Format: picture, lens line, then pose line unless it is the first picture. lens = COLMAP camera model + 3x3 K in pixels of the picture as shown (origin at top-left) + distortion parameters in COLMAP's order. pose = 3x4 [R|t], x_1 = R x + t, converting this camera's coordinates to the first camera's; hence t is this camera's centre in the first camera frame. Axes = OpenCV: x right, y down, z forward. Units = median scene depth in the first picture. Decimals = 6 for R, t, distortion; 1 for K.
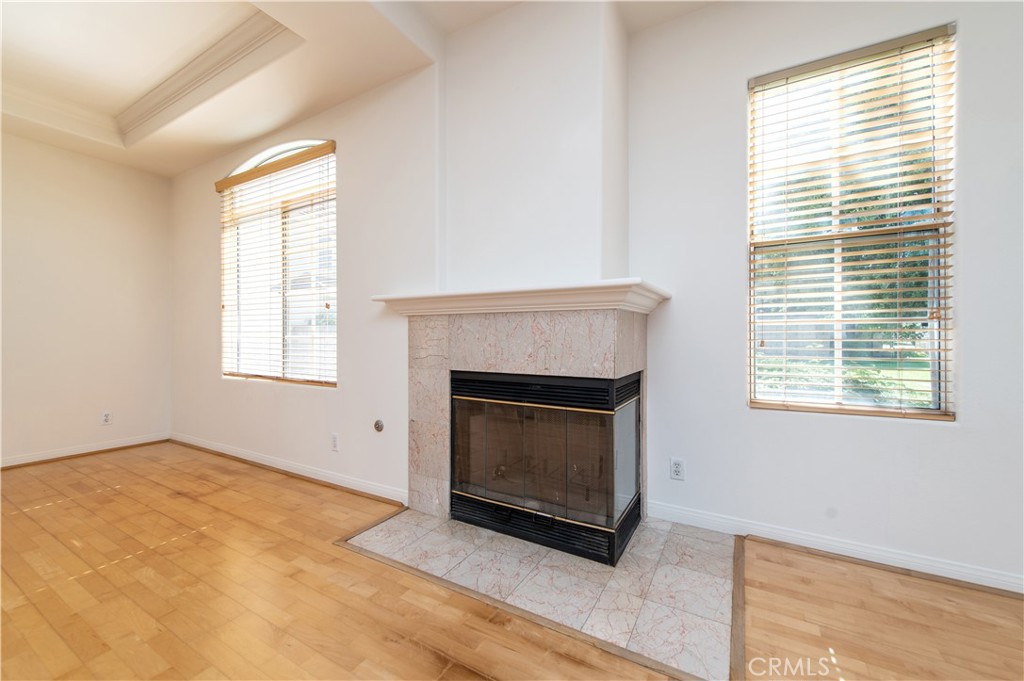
lens RADIAL K [[400.1, 0, 509.2], [0, 400.1, 337.6], [0, 0, 1]] dist [0.012406, -0.003408]
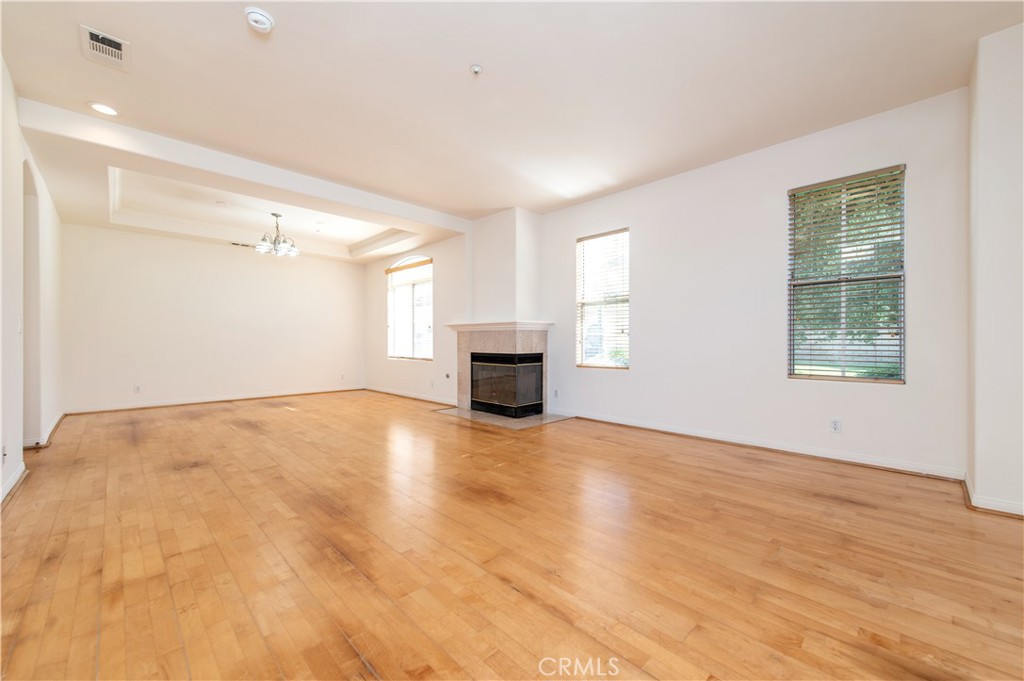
lens RADIAL K [[400.1, 0, 513.3], [0, 400.1, 343.1], [0, 0, 1]] dist [0.012406, -0.003408]
pose [[0.965021, 0.000923, -0.262170, 0.766790], [-0.000052, 0.999994, 0.003329, 0.011764], [0.262172, -0.003200, 0.965016, -1.371854]]
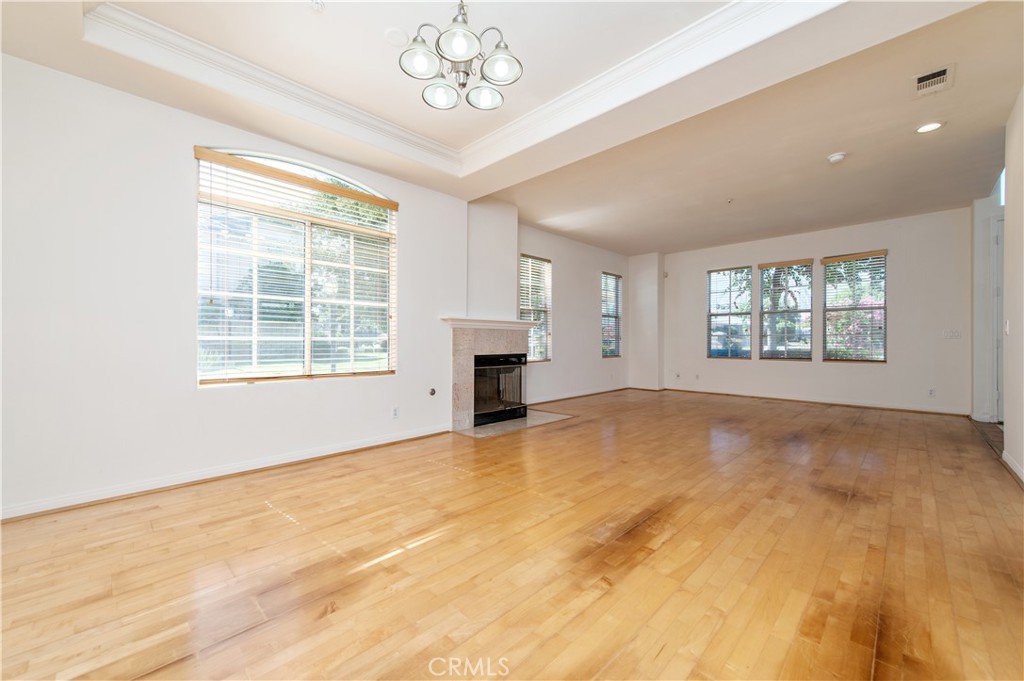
lens RADIAL K [[400.1, 0, 516.0], [0, 400.1, 336.2], [0, 0, 1]] dist [0.012406, -0.003408]
pose [[0.241301, 0.012567, 0.970369, -2.010444], [-0.001158, 0.999919, -0.012662, 0.009257], [-0.970450, 0.001931, 0.241296, 0.281127]]
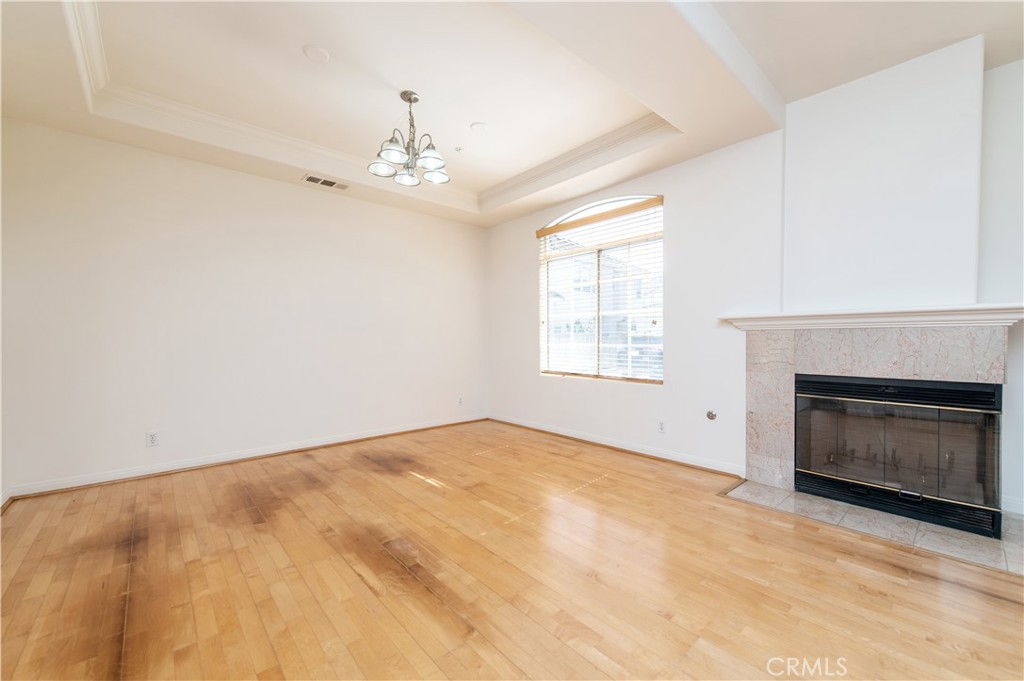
lens RADIAL K [[400.1, 0, 508.5], [0, 400.1, 346.1], [0, 0, 1]] dist [0.012406, -0.003408]
pose [[0.949223, 0.001483, -0.314601, -0.581827], [0.003084, 0.999897, 0.014019, -0.024505], [0.314589, -0.014277, 0.949121, -0.466166]]
